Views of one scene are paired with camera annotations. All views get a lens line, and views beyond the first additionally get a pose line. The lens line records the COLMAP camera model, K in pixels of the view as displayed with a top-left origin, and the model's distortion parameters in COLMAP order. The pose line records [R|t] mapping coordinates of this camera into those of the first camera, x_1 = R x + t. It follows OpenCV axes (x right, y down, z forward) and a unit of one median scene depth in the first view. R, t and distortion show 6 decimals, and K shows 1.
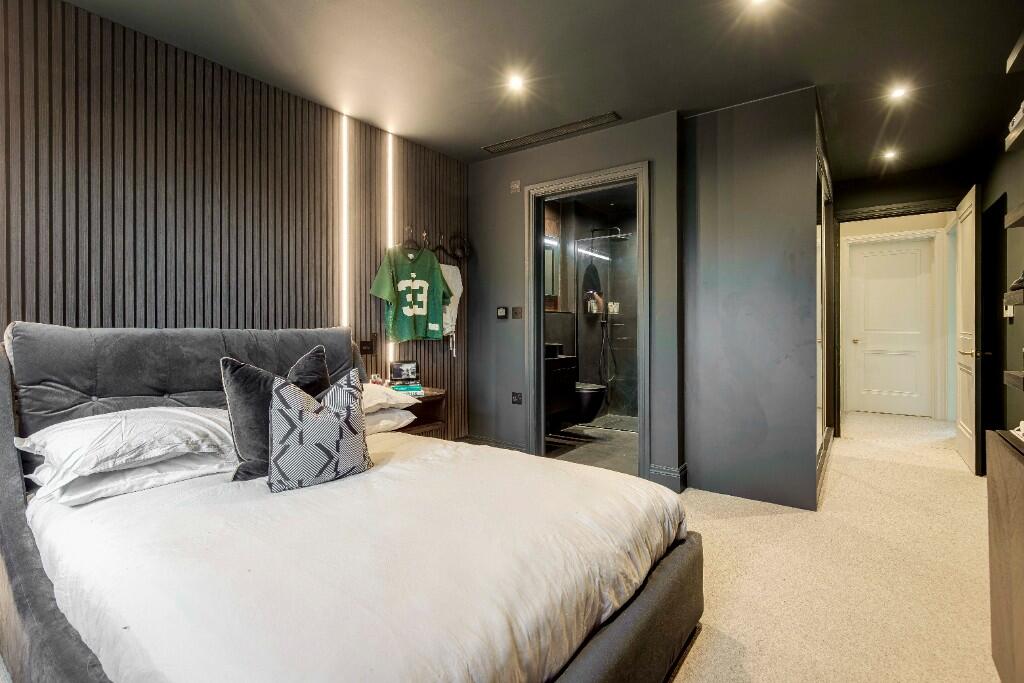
lens RADIAL K [[467.9, 0, 529.2], [0, 467.9, 324.2], [0, 0, 1]] dist [-0.003154, -0.000505]
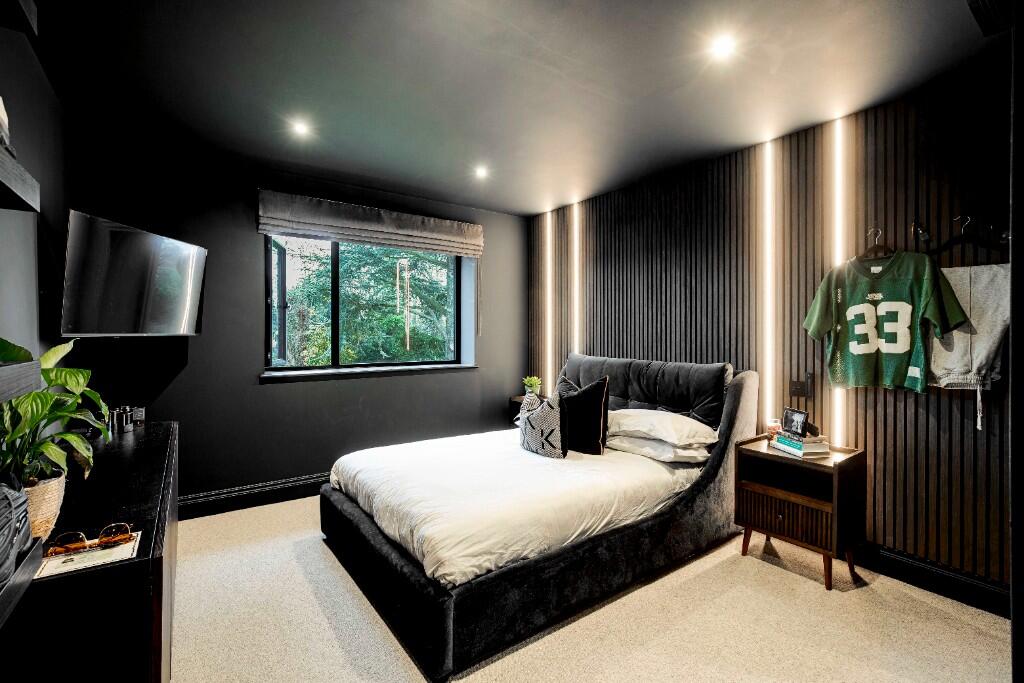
lens RADIAL K [[467.9, 0, 512.7], [0, 467.9, 338.5], [0, 0, 1]] dist [-0.003154, -0.000505]
pose [[-0.302787, 0.001895, -0.953056, 0.584899], [-0.003242, 0.999990, 0.003018, -0.041550], [0.953053, 0.004004, -0.302778, 0.689563]]
